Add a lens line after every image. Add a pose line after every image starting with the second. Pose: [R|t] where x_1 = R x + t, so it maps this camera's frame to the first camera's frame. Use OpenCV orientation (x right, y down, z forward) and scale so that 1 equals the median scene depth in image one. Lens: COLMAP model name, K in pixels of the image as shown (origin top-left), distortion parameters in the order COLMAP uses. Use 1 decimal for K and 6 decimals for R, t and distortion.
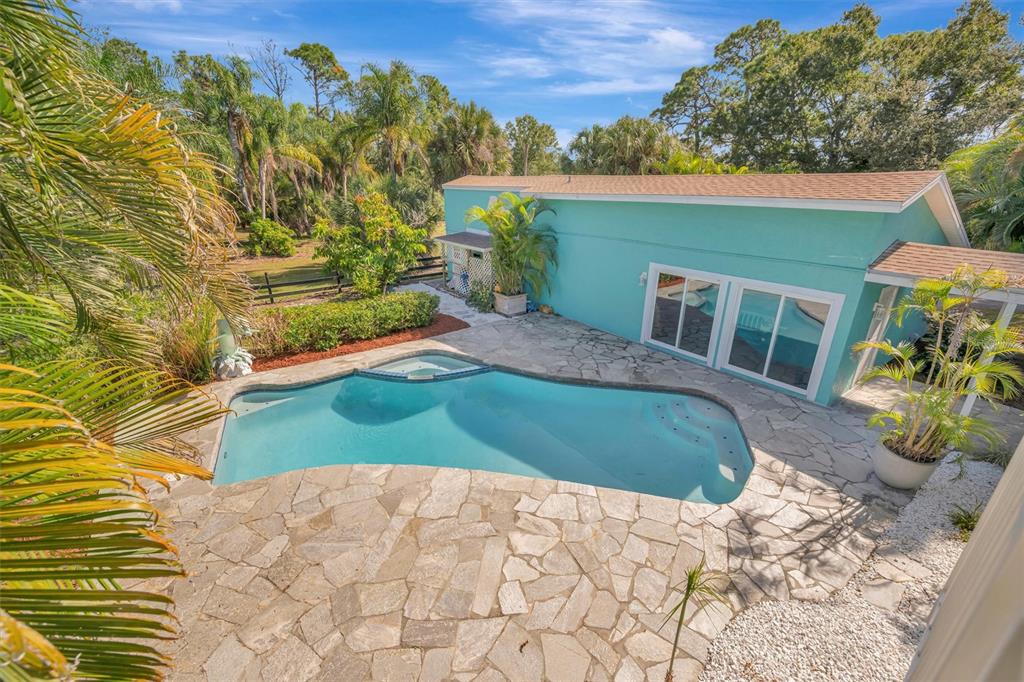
lens RADIAL K [[436.3, 0, 500.8], [0, 436.3, 343.5], [0, 0, 1]] dist [-0.001483, -0.000309]
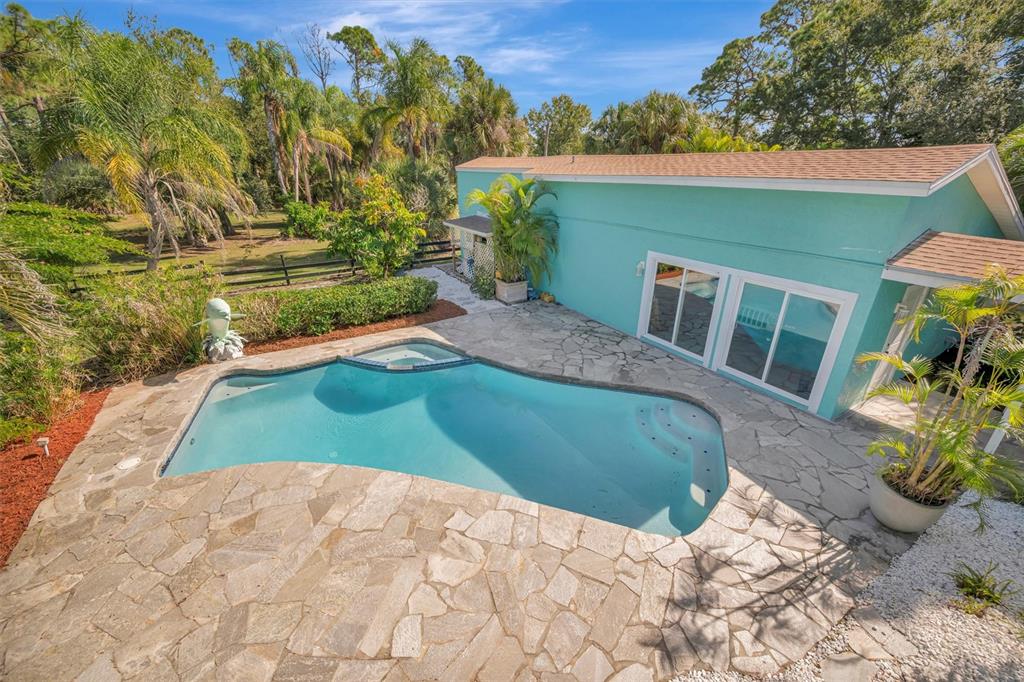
lens RADIAL K [[420.2, 0, 505.0], [0, 420.2, 345.3], [0, 0, 1]] dist [-0.001773, 0.000136]
pose [[0.996310, 0.029869, -0.080465, 0.104454], [-0.025726, 0.998313, 0.052046, -0.022352], [0.081884, -0.049784, 0.995398, 0.073547]]
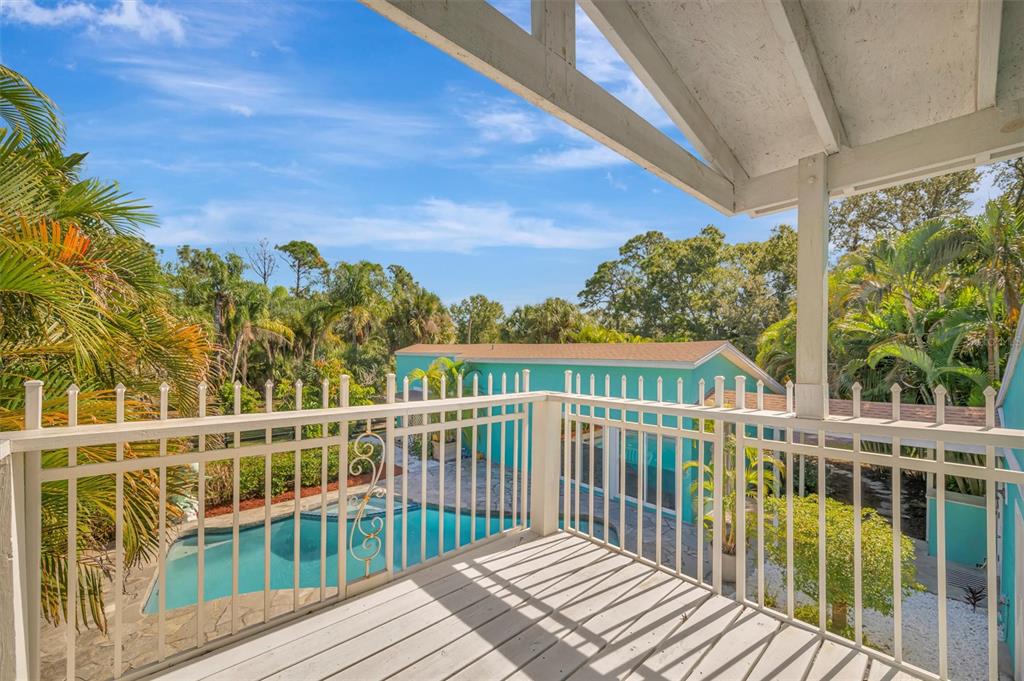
lens RADIAL K [[428.8, 0, 490.3], [0, 428.8, 341.3], [0, 0, 1]] dist [-0.001740, -0.000165]
pose [[0.998042, -0.008079, 0.062031, 0.081542], [0.029863, 0.932867, -0.358981, 0.053434], [-0.054967, 0.360130, 0.931281, -0.163908]]
